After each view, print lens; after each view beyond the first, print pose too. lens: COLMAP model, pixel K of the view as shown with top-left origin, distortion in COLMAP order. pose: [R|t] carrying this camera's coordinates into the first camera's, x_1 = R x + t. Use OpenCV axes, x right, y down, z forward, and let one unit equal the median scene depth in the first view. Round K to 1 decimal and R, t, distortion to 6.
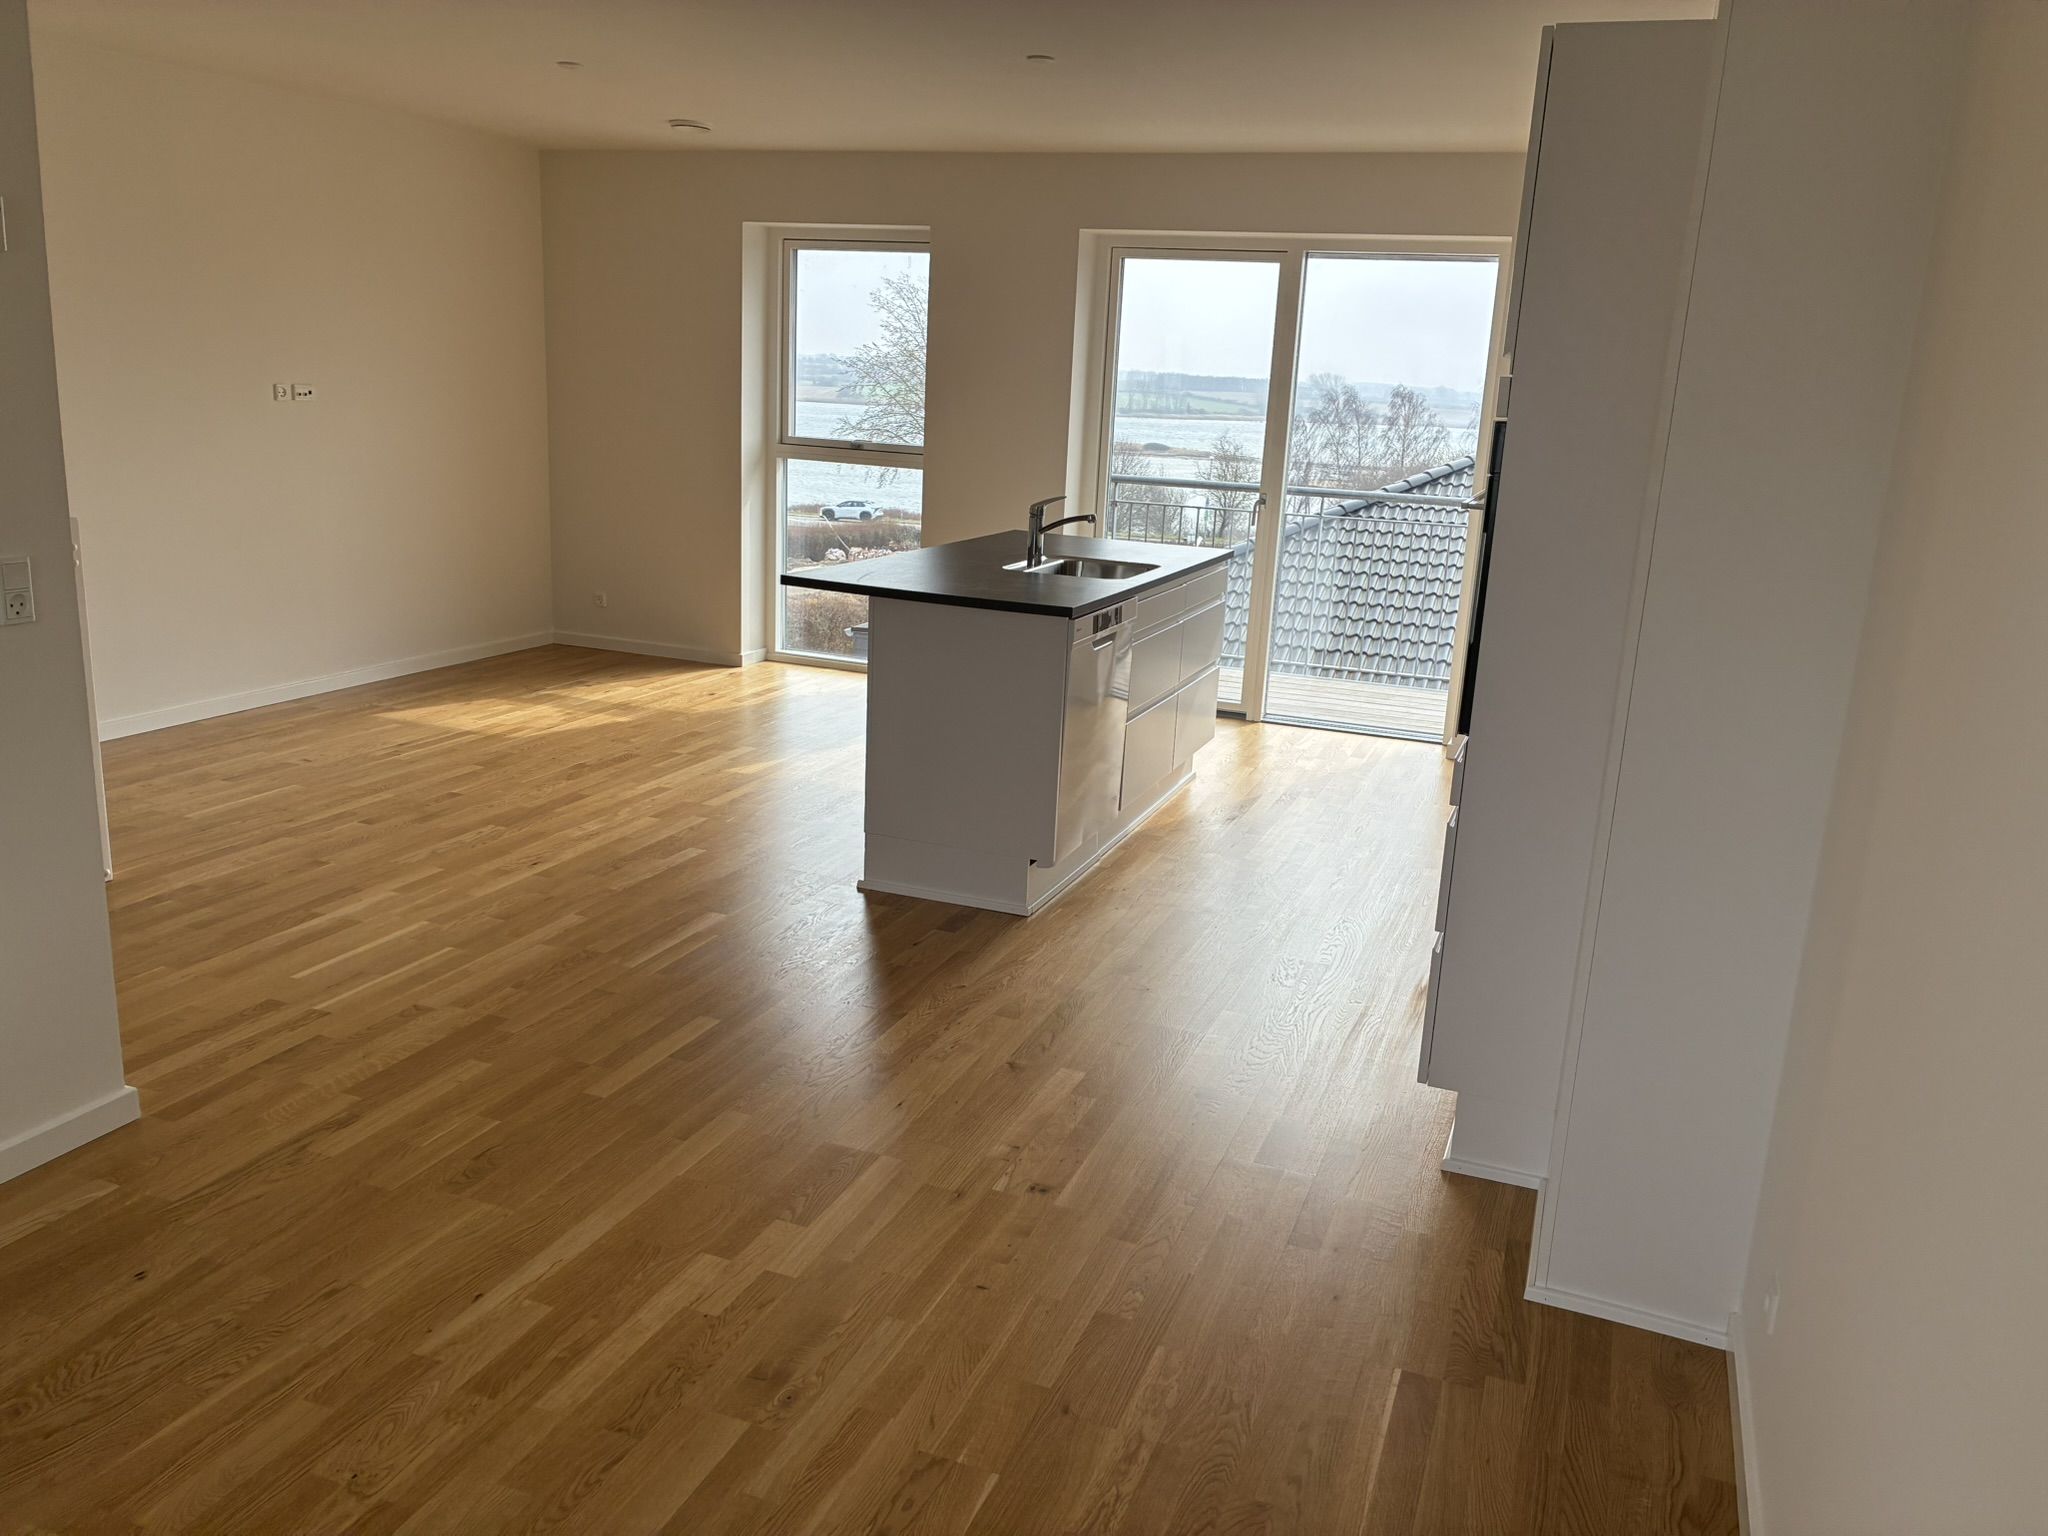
lens RADIAL K [[1535.3, 0, 1030.9], [0, 1535.3, 738.0], [0, 0, 1]] dist [0.111259, -0.198530]
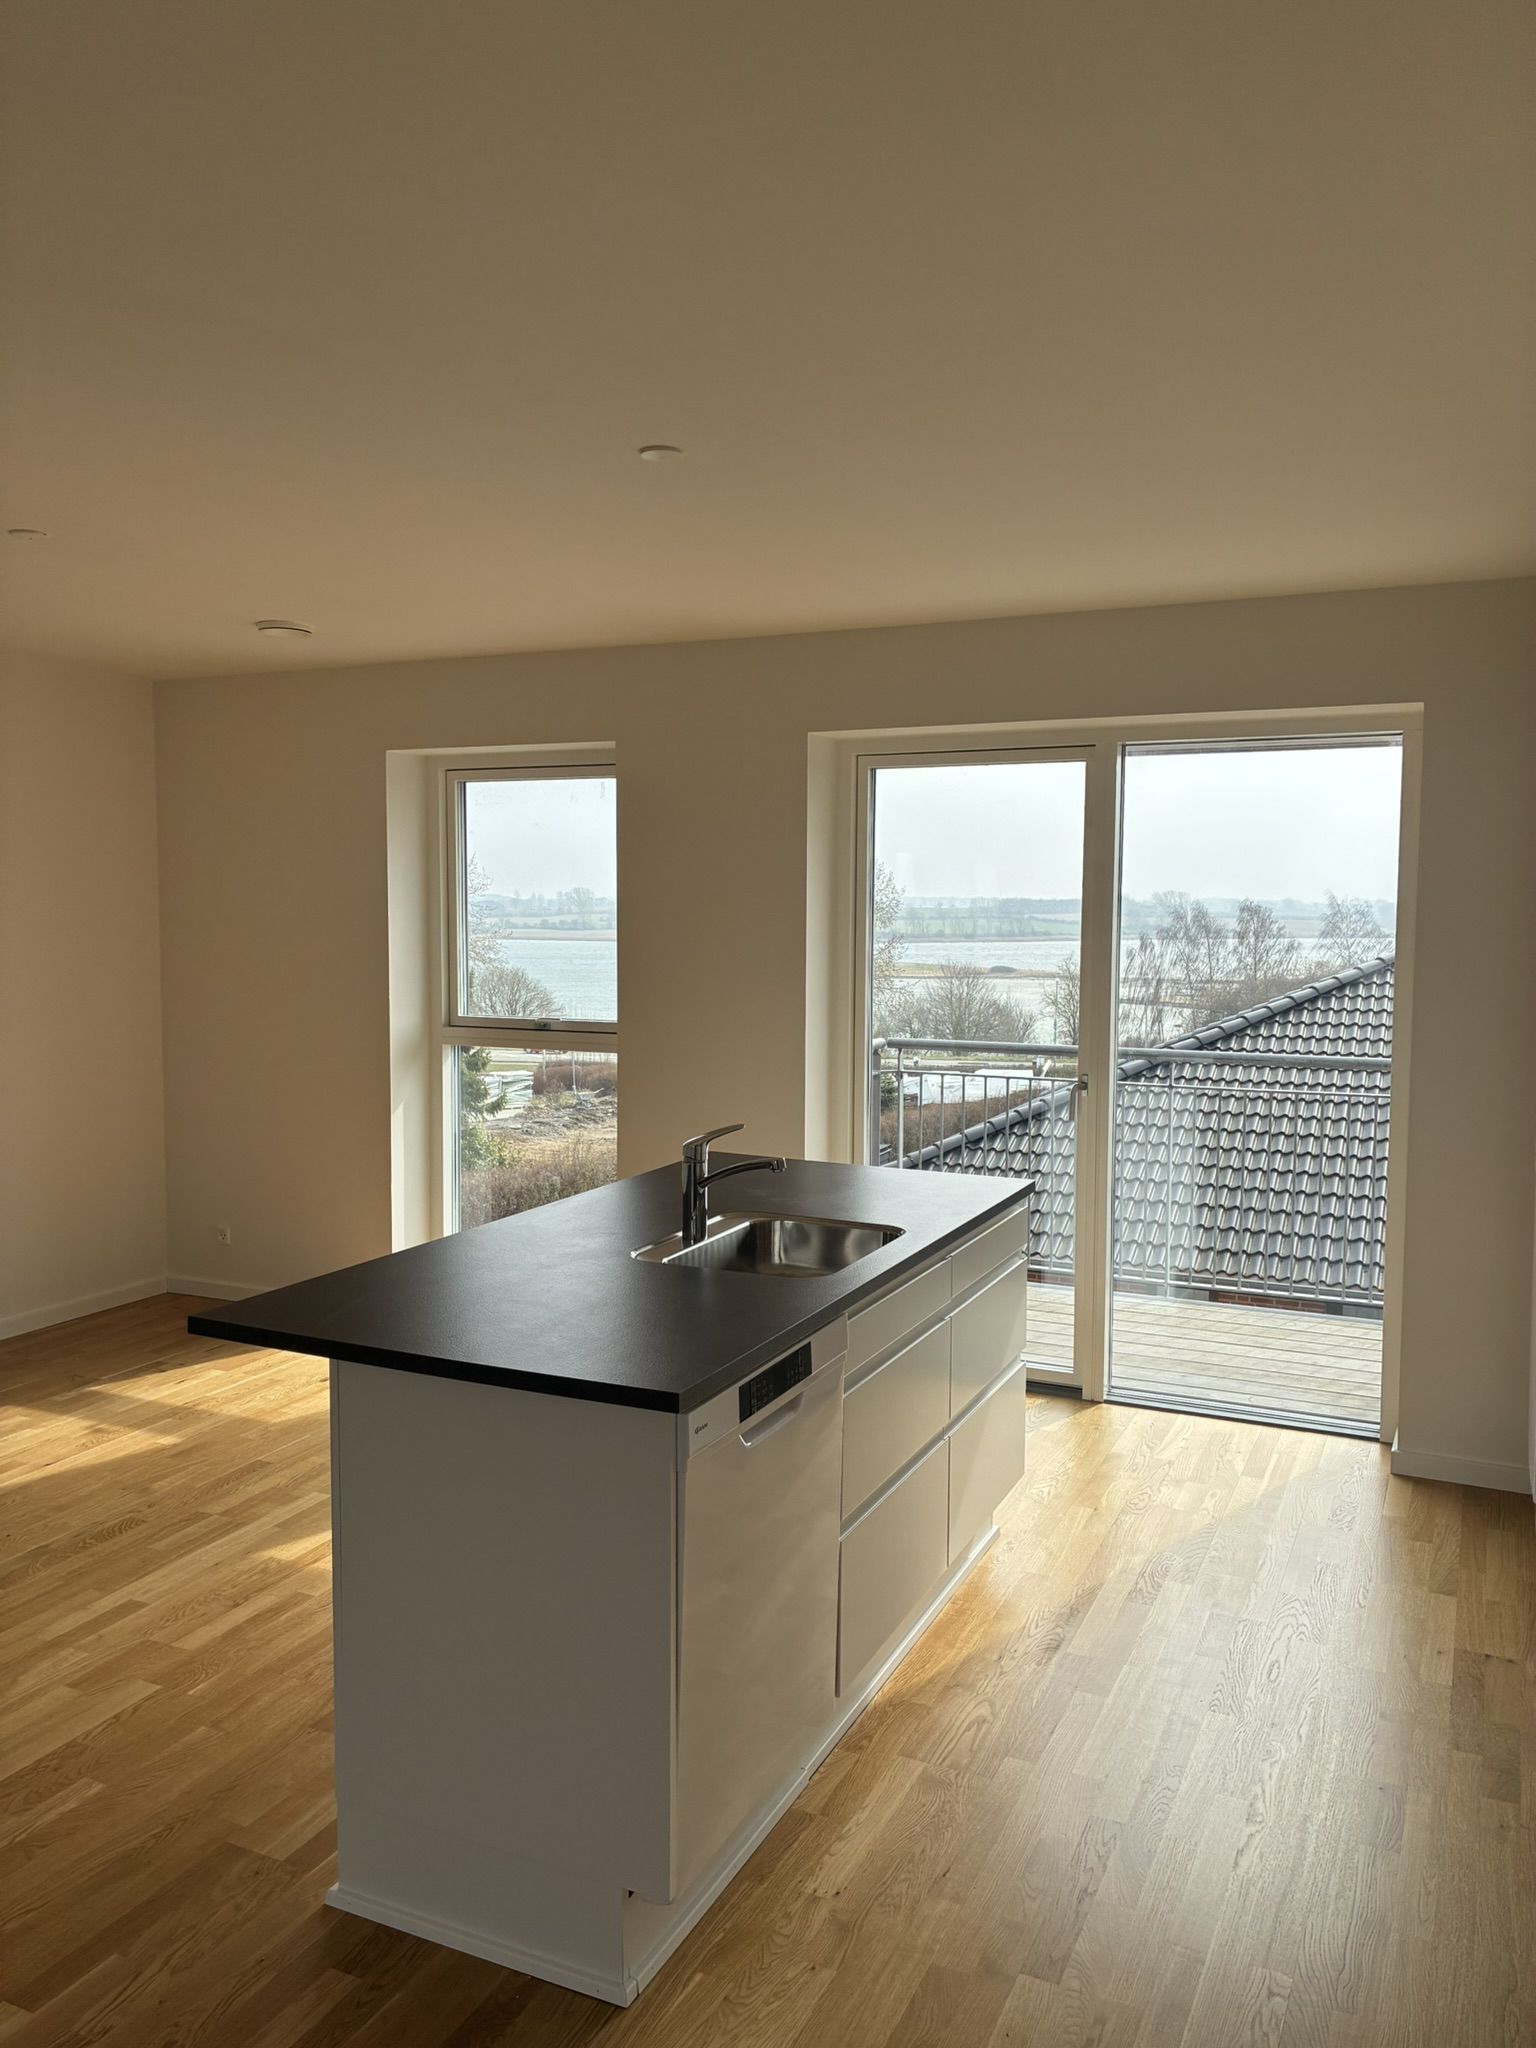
lens RADIAL K [[1535.3, 0, 768.0], [0, 1535.3, 1024.0], [0, 0, 1]] dist [0.111259, -0.198530]
pose [[0.996443, -0.041298, -0.073460, 0.059068], [0.029378, 0.987239, -0.156514, -0.074235], [0.078986, 0.153799, 0.984940, 0.287684]]
